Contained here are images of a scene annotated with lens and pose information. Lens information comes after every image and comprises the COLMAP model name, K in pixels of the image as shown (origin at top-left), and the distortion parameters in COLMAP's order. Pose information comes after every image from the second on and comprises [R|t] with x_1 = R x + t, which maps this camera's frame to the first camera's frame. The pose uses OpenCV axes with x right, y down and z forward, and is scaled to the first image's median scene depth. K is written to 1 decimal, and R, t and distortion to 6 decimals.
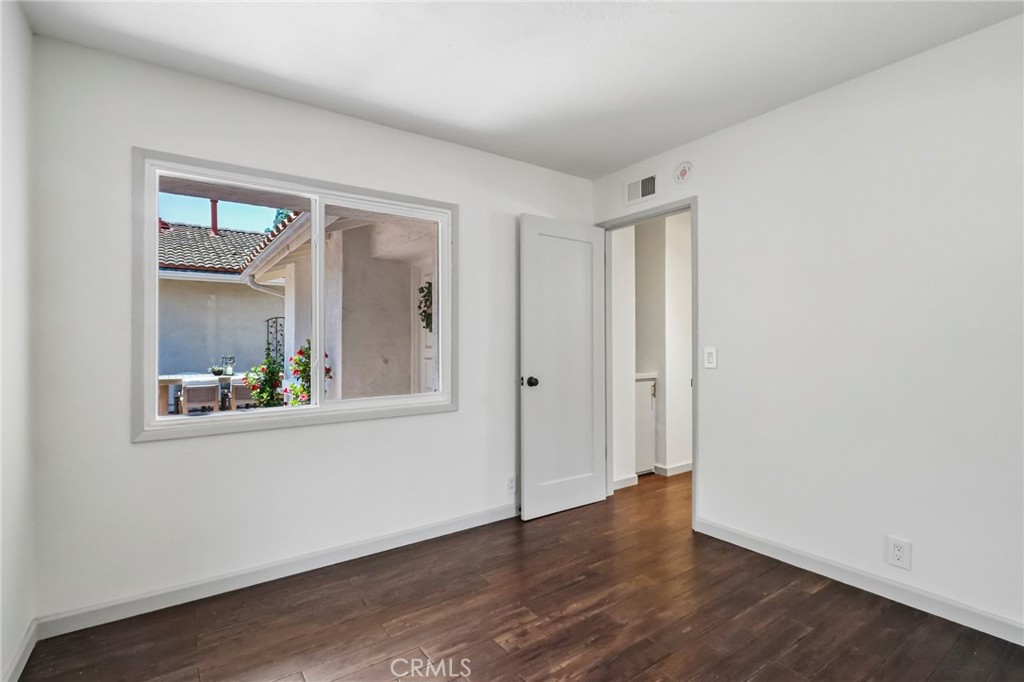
lens RADIAL K [[477.2, 0, 508.3], [0, 477.2, 345.8], [0, 0, 1]] dist [0.000059, -0.000036]
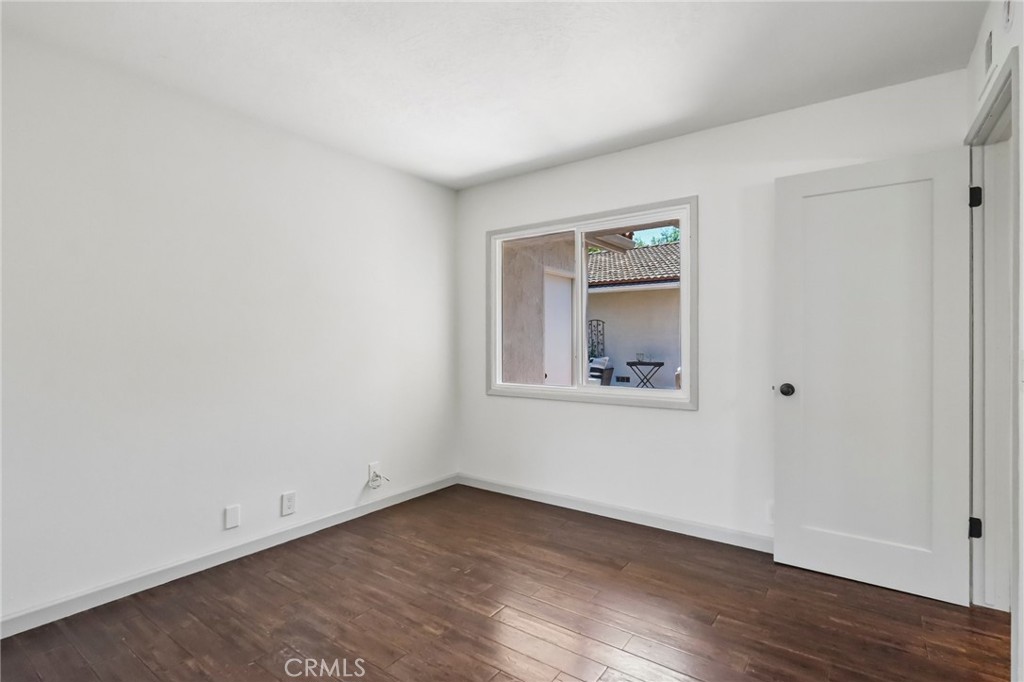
lens RADIAL K [[487.6, 0, 508.0], [0, 487.6, 341.3], [0, 0, 1]] dist [0.001278, -0.000119]
pose [[0.335614, 0.009800, -0.941949, 0.691031], [-0.001067, 0.999949, 0.010023, -0.013213], [0.941999, -0.002359, 0.335607, 0.316634]]
